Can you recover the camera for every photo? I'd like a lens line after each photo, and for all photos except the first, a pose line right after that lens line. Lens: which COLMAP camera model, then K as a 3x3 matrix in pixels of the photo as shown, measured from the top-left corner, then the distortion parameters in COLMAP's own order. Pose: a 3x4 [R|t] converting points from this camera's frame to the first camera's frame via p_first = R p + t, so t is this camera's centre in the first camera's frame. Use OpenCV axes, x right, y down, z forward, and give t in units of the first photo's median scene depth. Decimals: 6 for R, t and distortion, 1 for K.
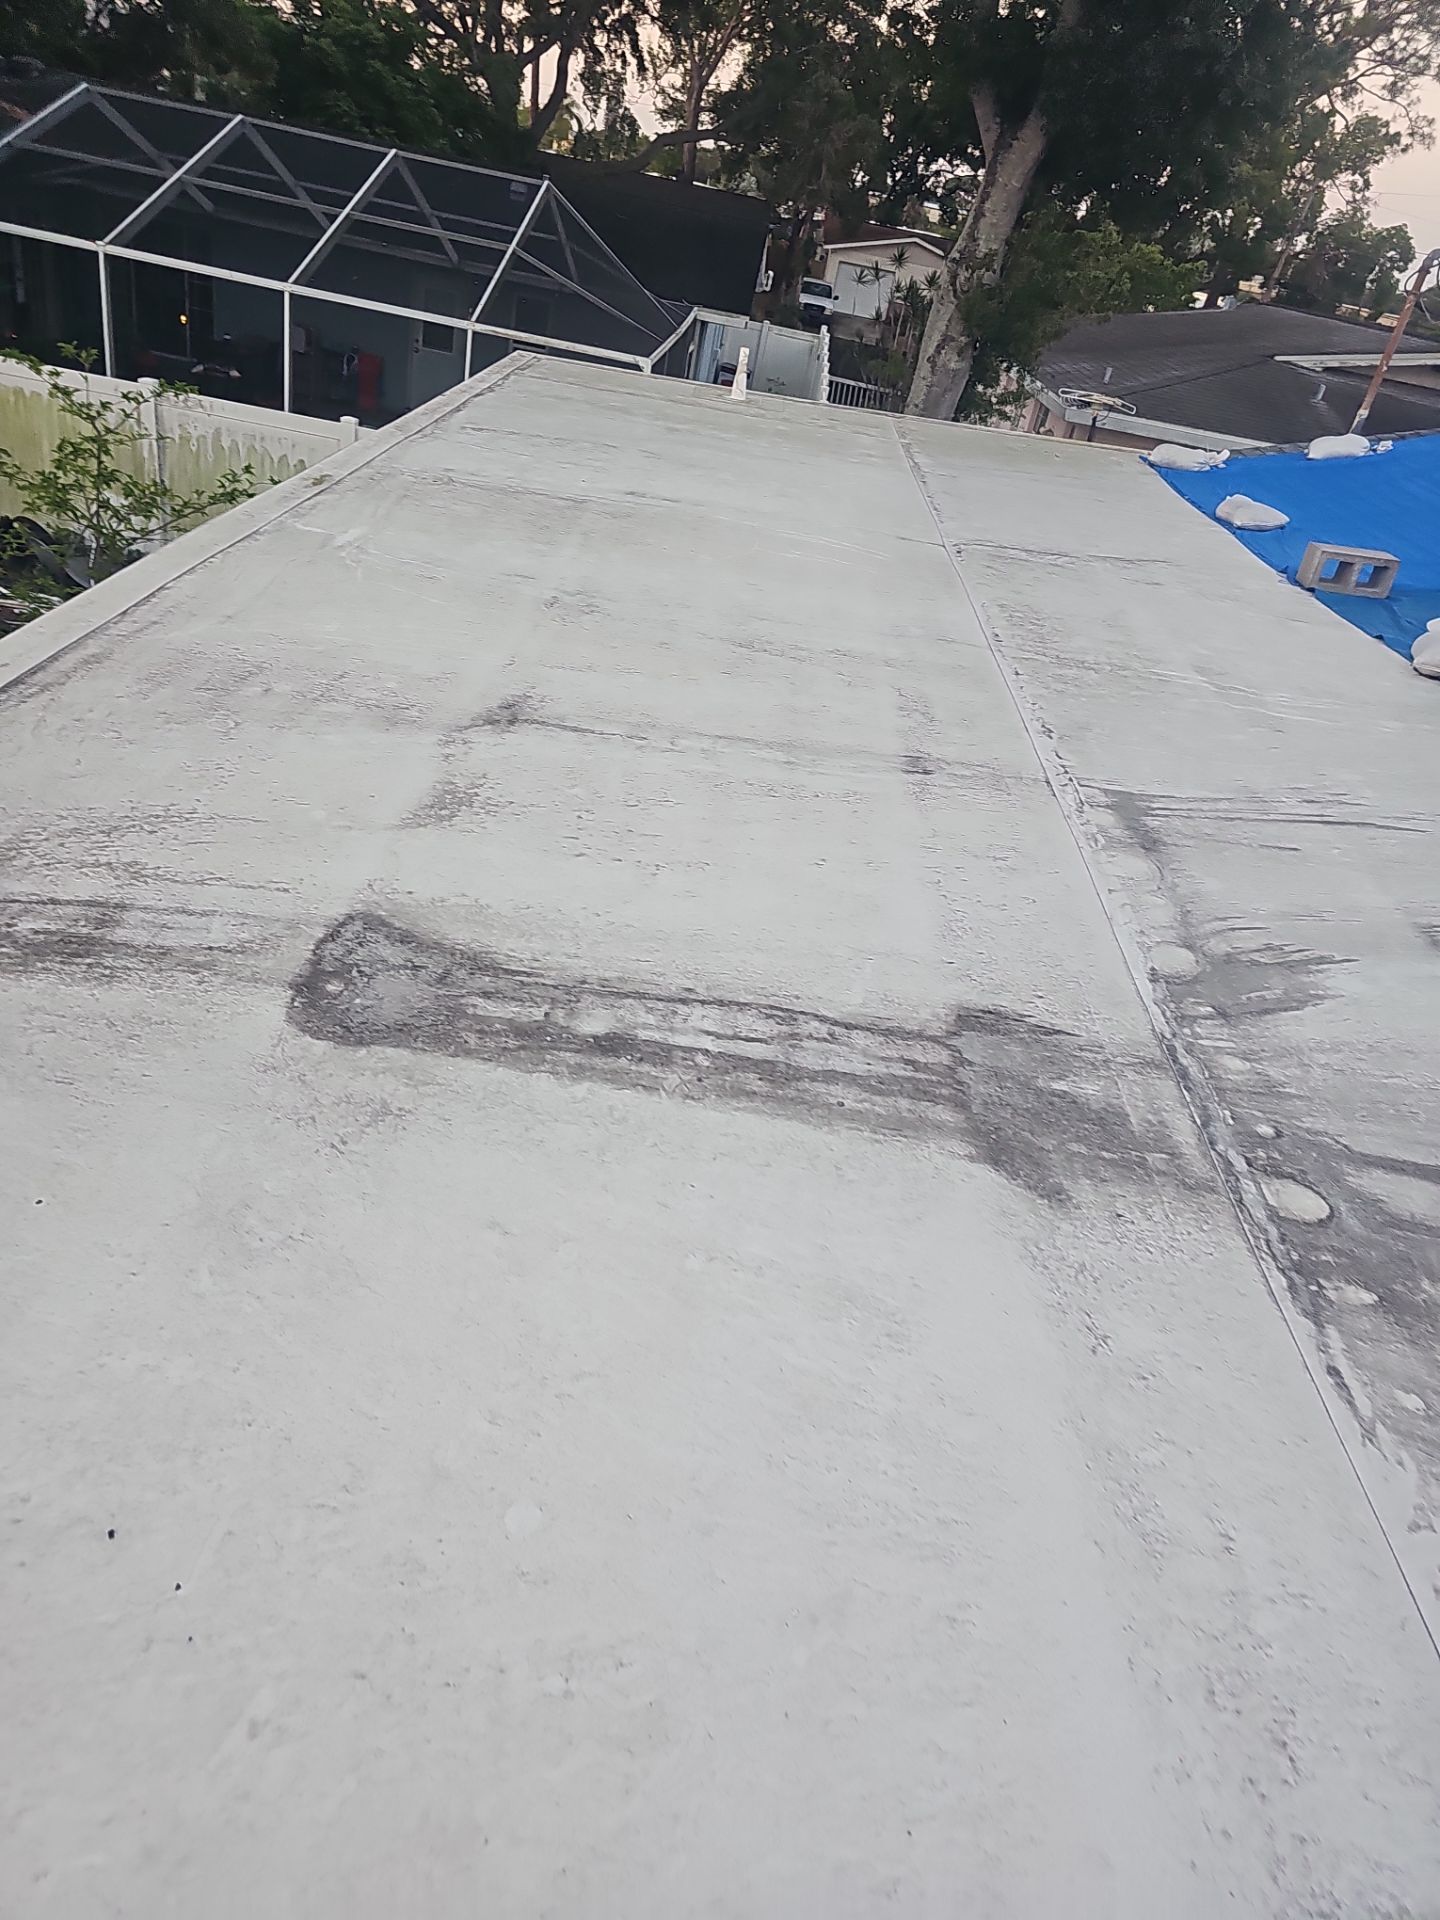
lens RADIAL K [[1490.4, 0, 720.0], [0, 1490.4, 960.0], [0, 0, 1]] dist [0.024412, -0.001960]
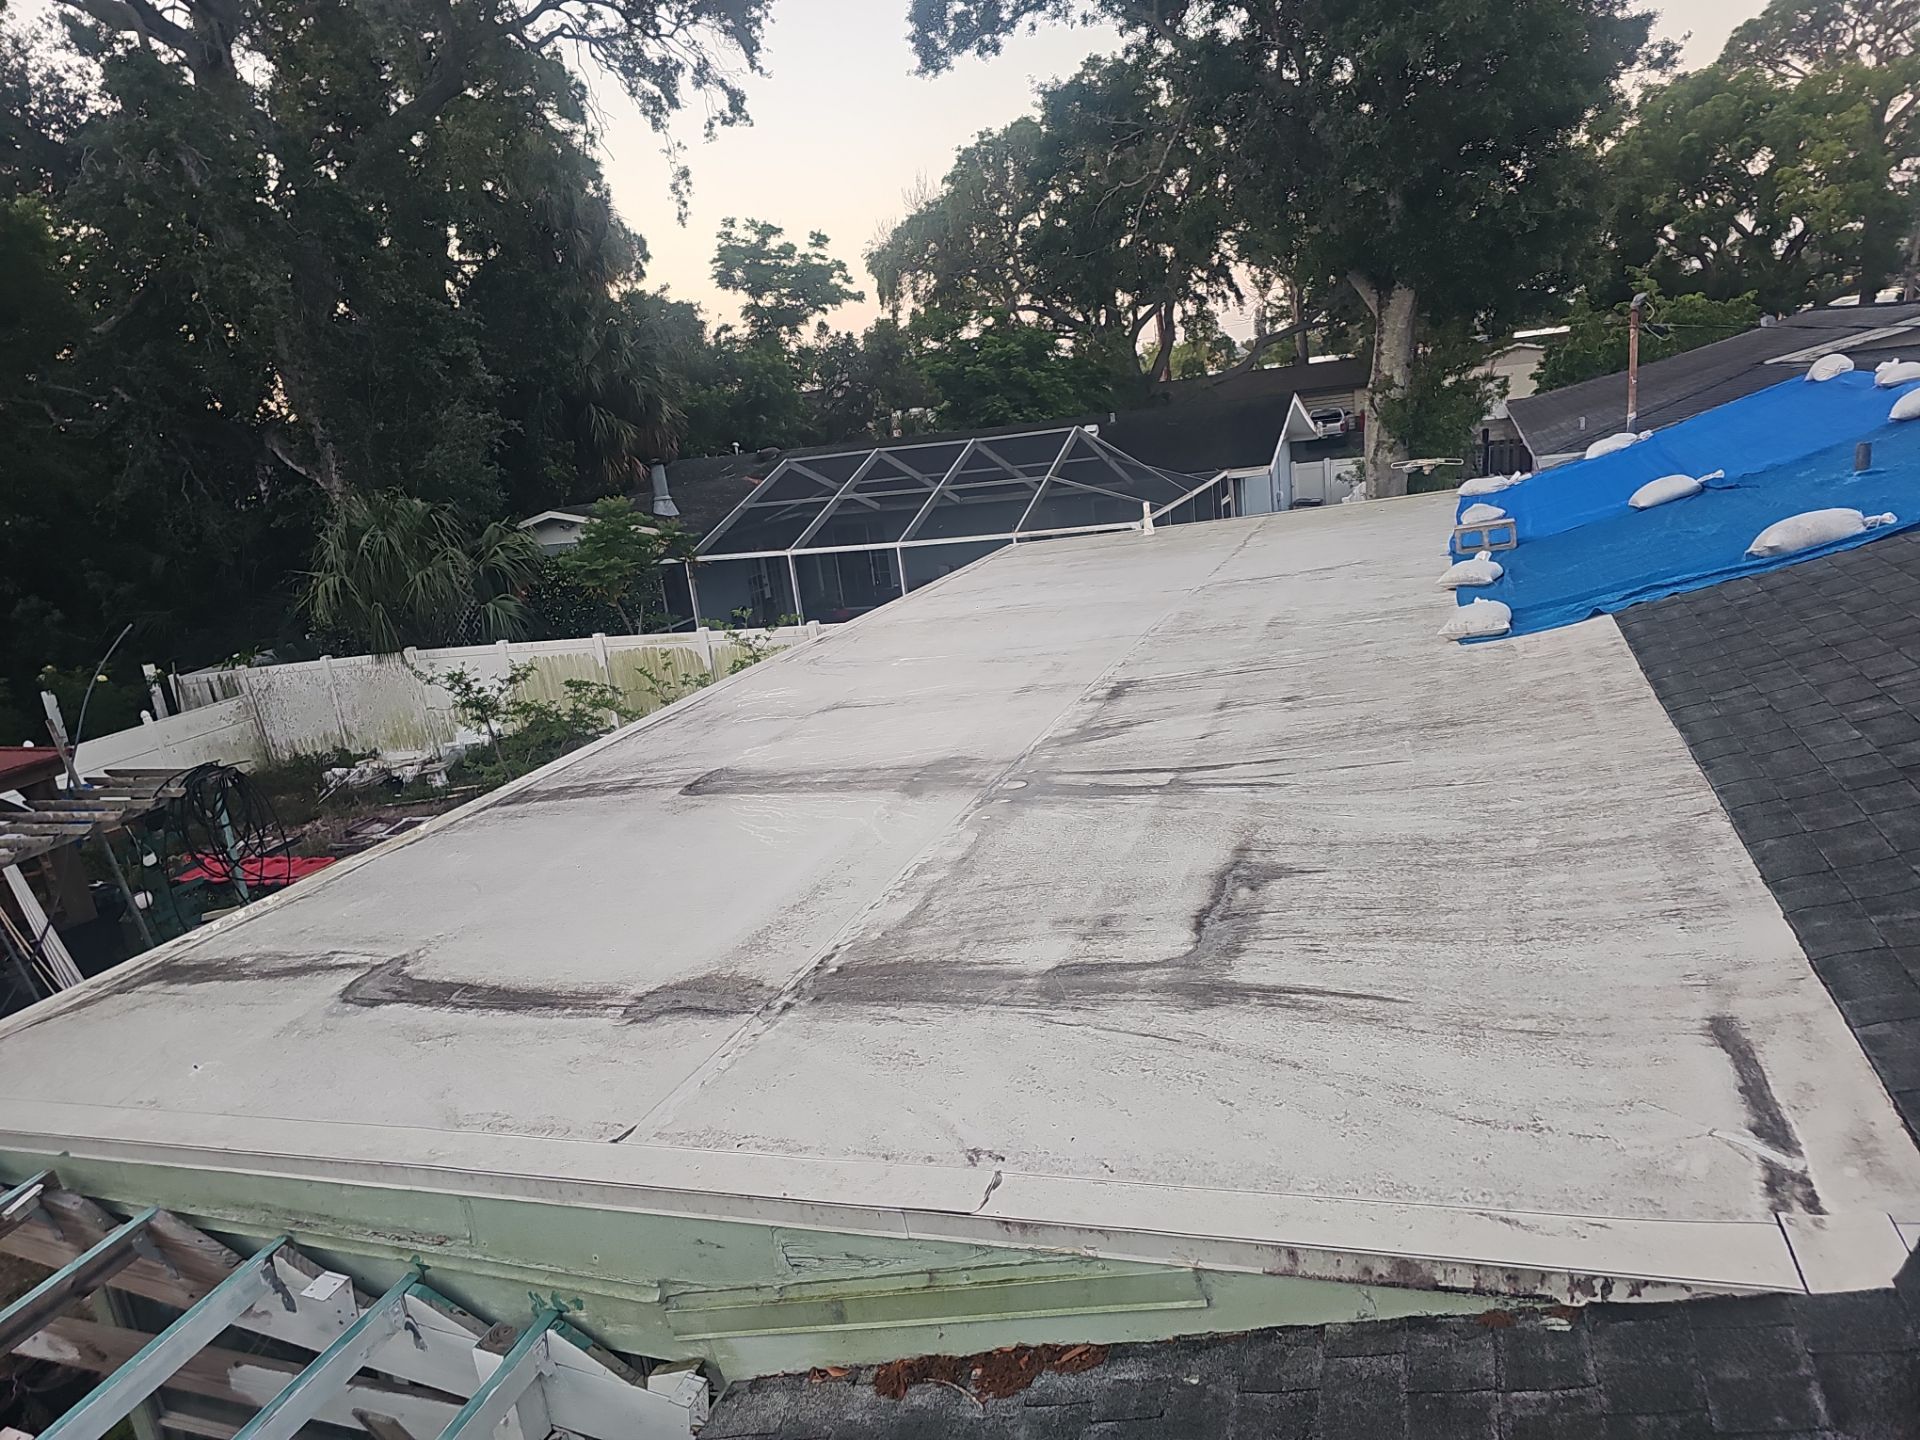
lens RADIAL K [[1490.4, 0, 960.0], [0, 1490.4, 720.0], [0, 0, 1]] dist [0.024412, -0.001960]
pose [[0.908682, -0.221999, -0.353573, 0.291364], [0.120372, 0.950252, -0.287282, 0.184888], [0.399760, 0.218487, 0.890199, -0.324015]]
